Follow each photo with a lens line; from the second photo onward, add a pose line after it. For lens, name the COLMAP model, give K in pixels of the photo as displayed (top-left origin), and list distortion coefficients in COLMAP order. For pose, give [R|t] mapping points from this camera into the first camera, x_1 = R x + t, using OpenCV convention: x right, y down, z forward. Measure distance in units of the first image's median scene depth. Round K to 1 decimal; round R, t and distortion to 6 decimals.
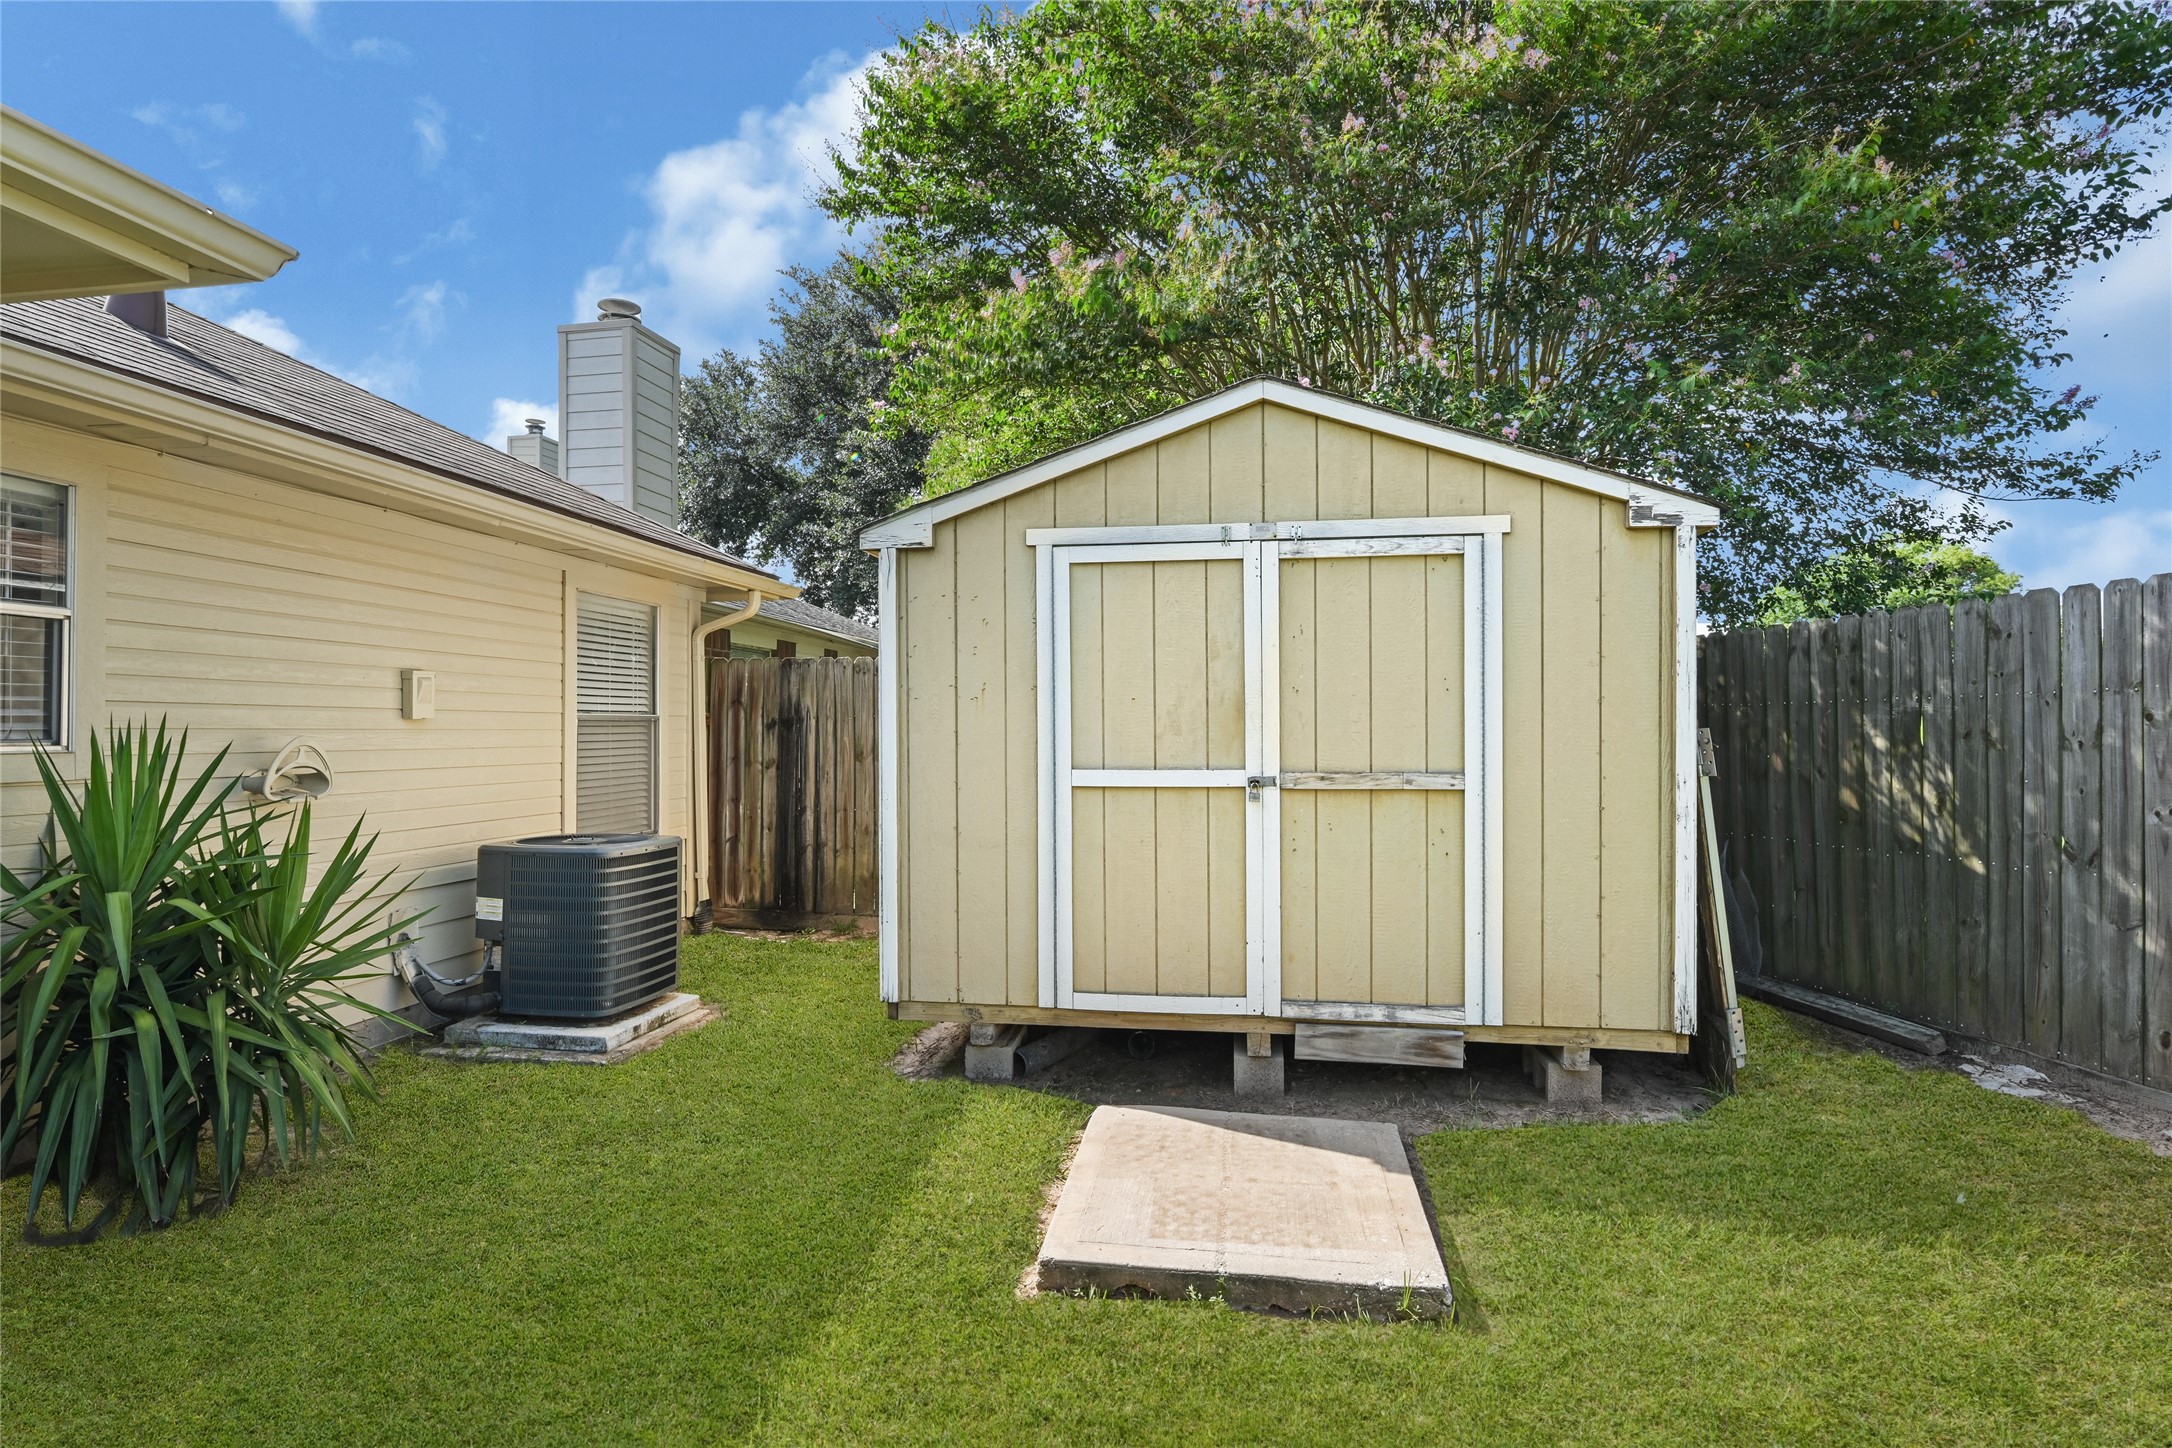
lens RADIAL K [[1092.5, 0, 1092.1], [0, 1092.5, 716.4], [0, 0, 1]] dist [0.000386, -0.000121]
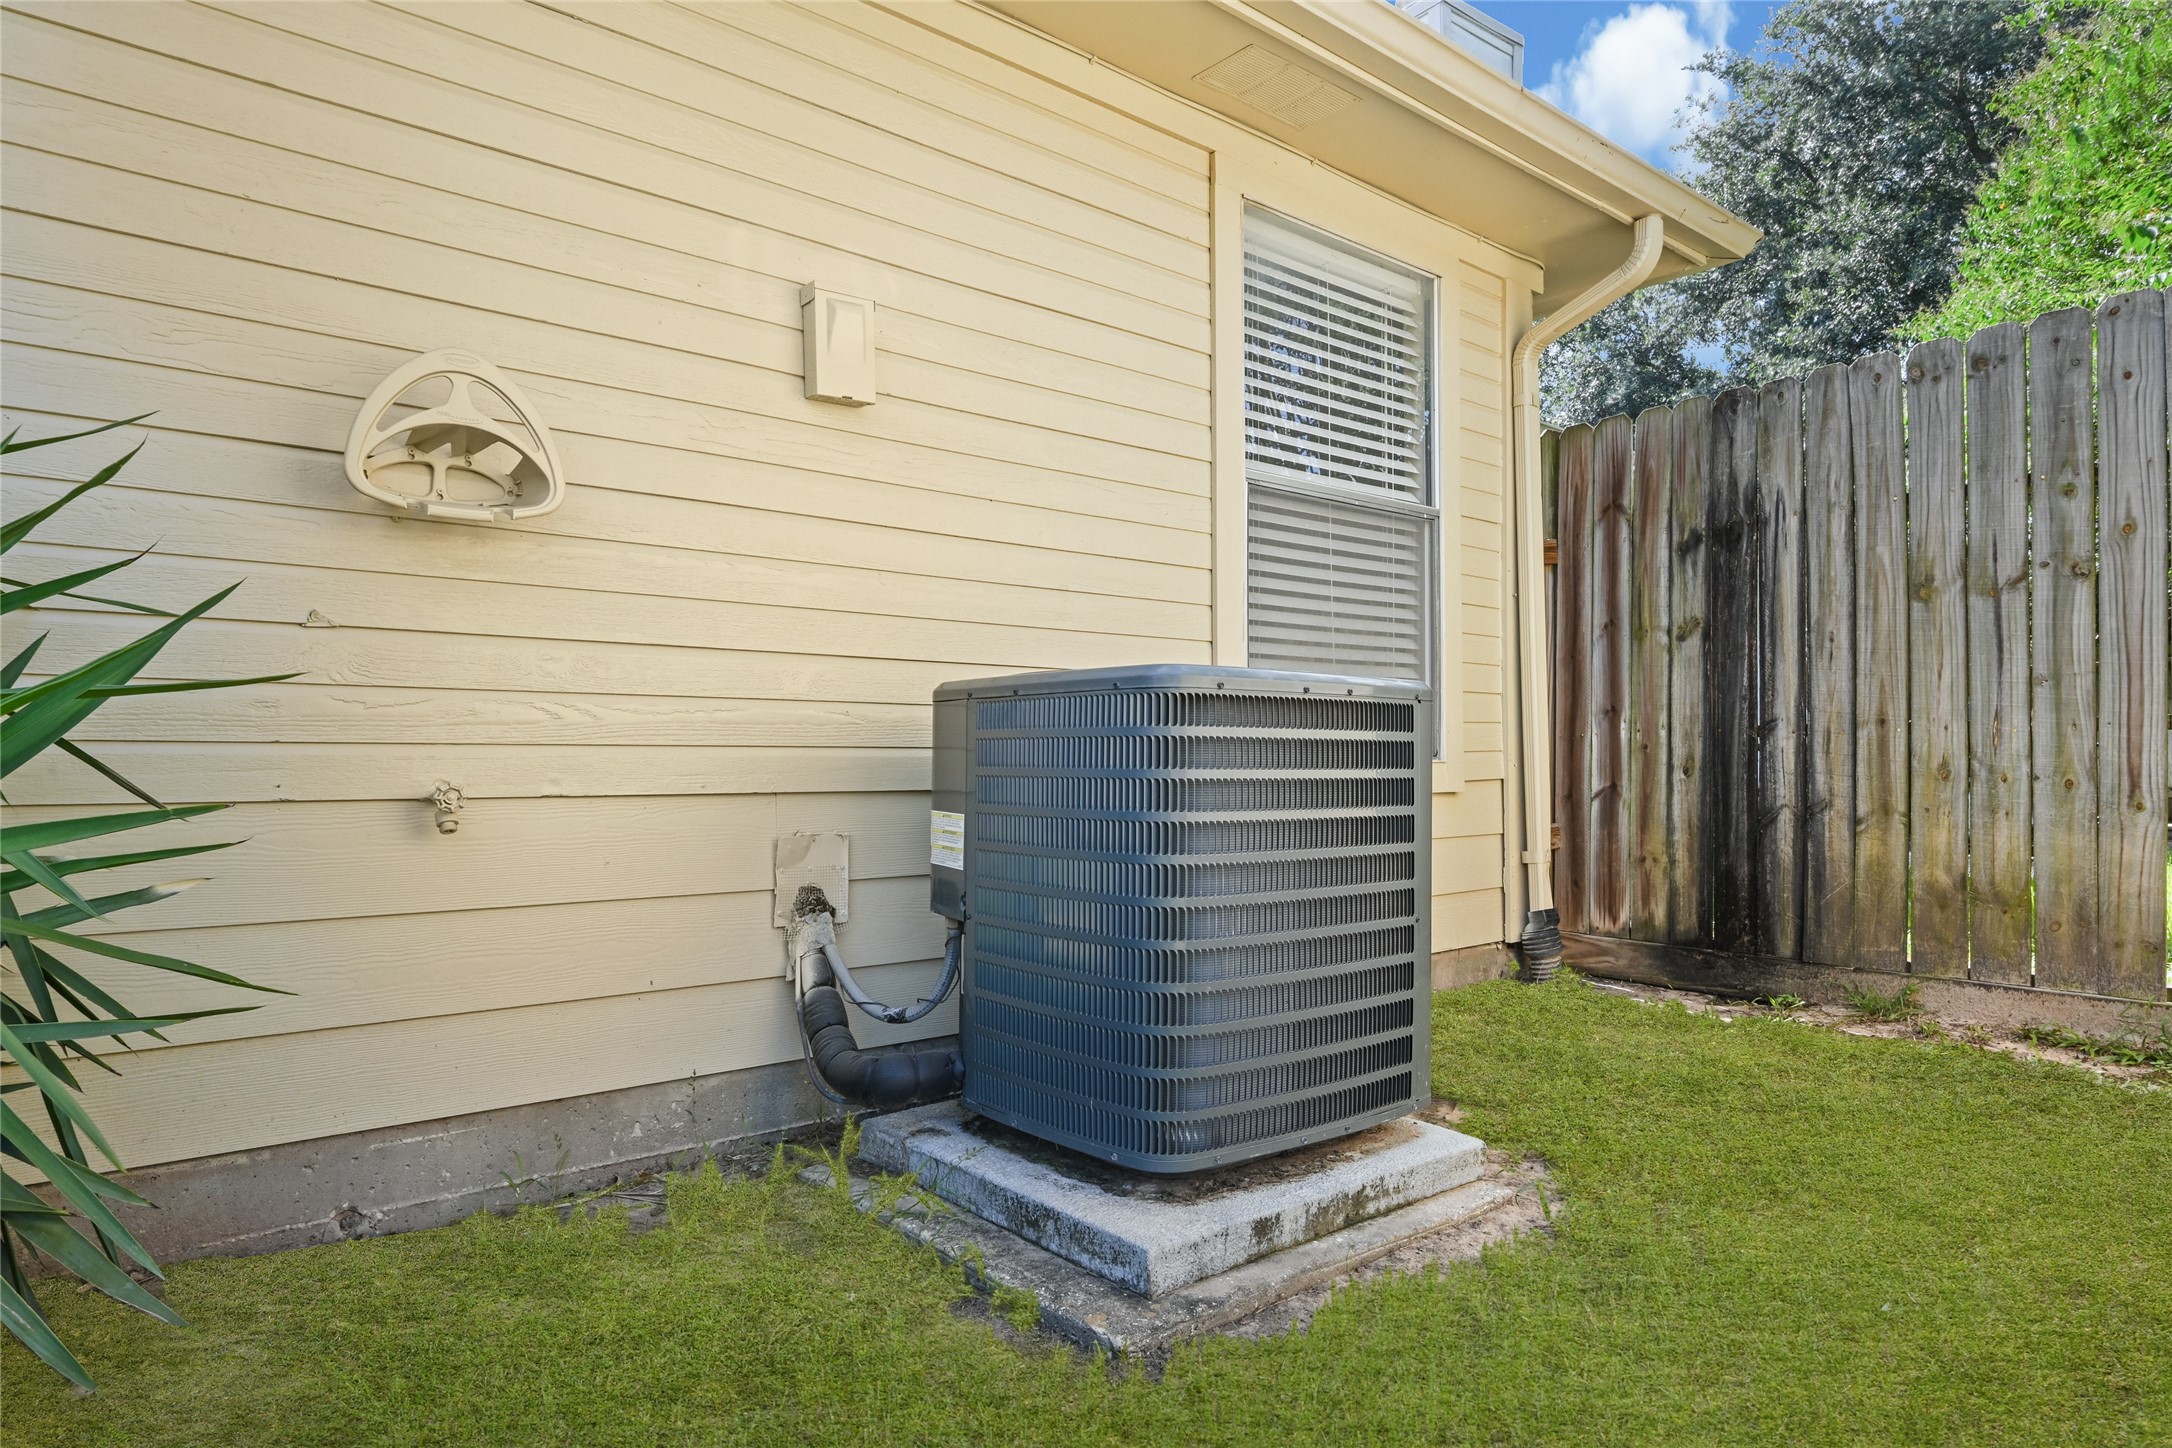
lens RADIAL K [[1292.6, 0, 1085.2], [0, 1292.6, 771.5], [0, 0, 1]] dist [0.003229, 0.000315]
pose [[0.753580, -0.000350, -0.657357, -0.215117], [0.015346, 0.999737, 0.017061, 0.150330], [0.657178, -0.022945, 0.753386, 0.709438]]
